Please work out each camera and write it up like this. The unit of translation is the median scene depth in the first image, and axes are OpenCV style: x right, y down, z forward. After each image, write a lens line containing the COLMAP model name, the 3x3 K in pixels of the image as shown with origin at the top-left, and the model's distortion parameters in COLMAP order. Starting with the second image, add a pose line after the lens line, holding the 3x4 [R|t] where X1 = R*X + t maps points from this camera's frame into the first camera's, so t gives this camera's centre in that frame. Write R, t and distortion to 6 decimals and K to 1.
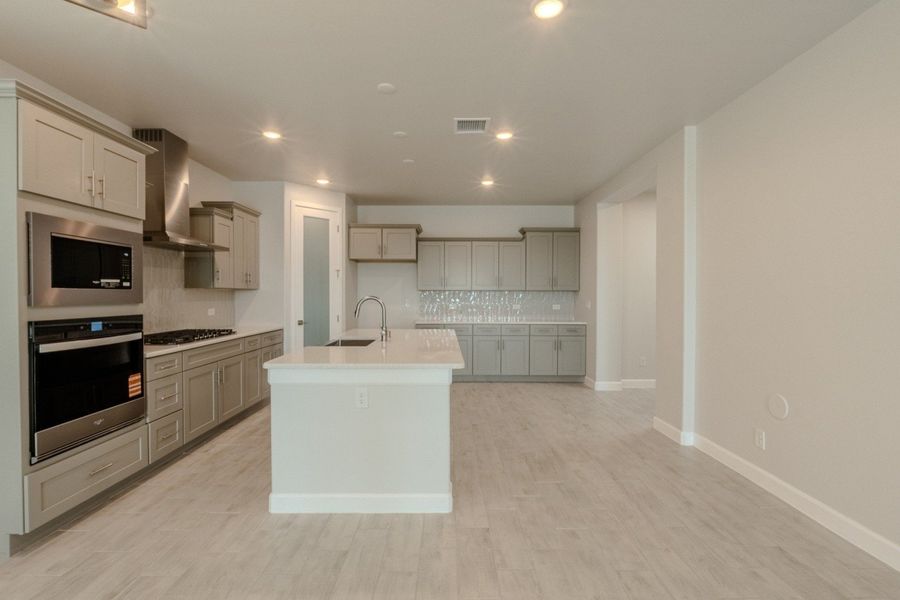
lens RADIAL K [[415.1, 0, 441.4], [0, 415.1, 298.4], [0, 0, 1]] dist [-0.003349, -0.000469]
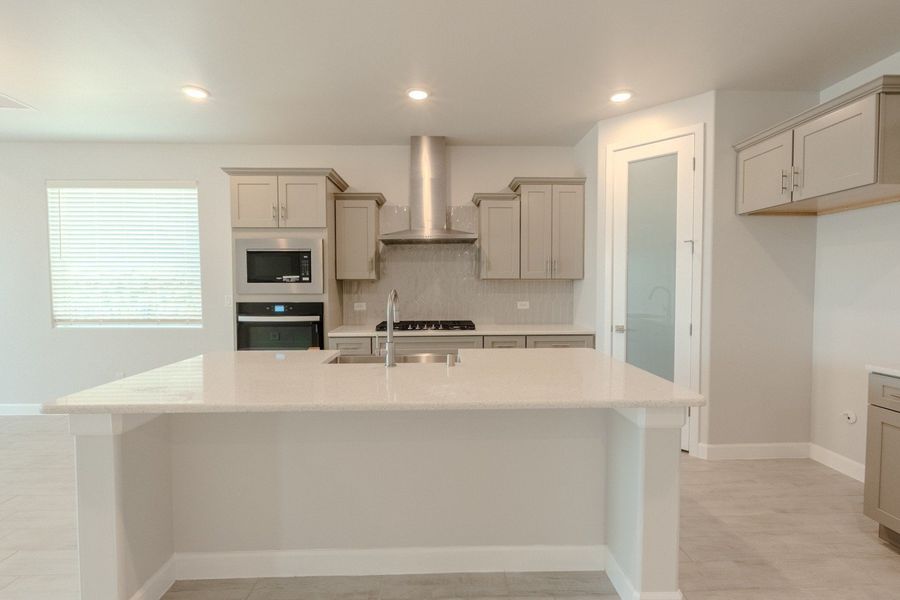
lens RADIAL K [[408.7, 0, 450.0], [0, 408.7, 300.0], [0, 0, 1]] dist [-0.001122, -0.000063]
pose [[0.044556, 0.035542, -0.998374, 0.336964], [-0.006698, 0.999355, 0.035278, -0.009301], [0.998984, 0.005115, 0.044765, 0.812223]]
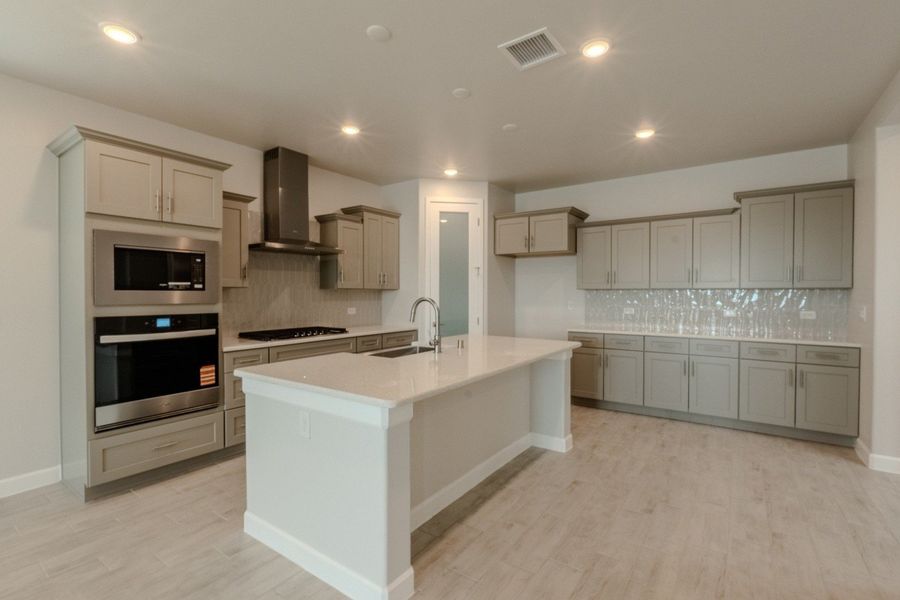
lens RADIAL K [[415.1, 0, 441.4], [0, 415.1, 298.4], [0, 0, 1]] dist [-0.003349, -0.000469]
pose [[0.818025, 0.005833, -0.575153, 0.254982], [-0.004687, 0.999983, 0.003475, -0.004640], [0.575163, -0.000147, 0.818039, 0.260687]]
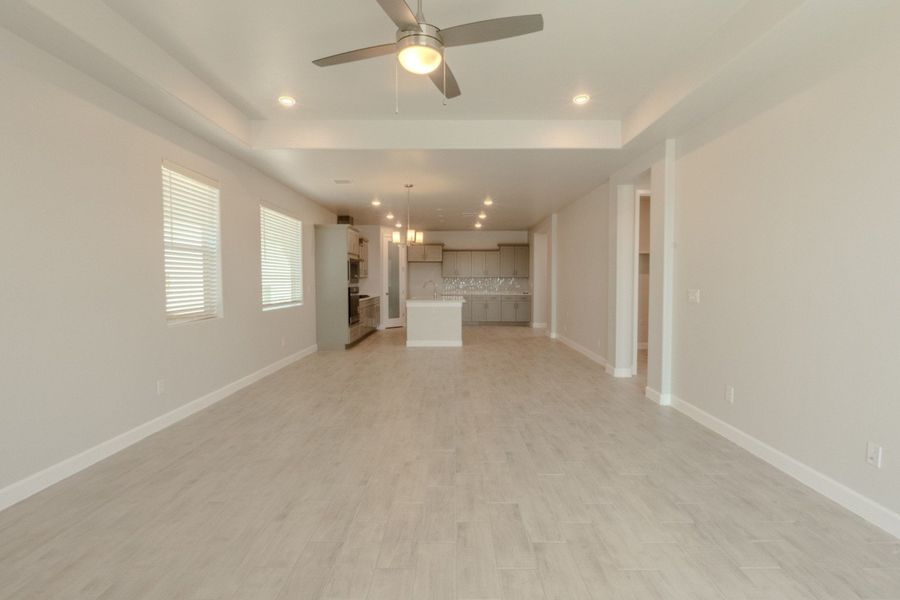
lens RADIAL K [[434.0, 0, 434.1], [0, 434.0, 299.6], [0, 0, 1]] dist [0.198463, 0.000033]
pose [[0.999183, -0.001849, -0.040362, -0.023395], [0.003470, 0.999188, 0.040130, 0.001647], [0.040255, -0.040237, 0.998379, -1.317487]]
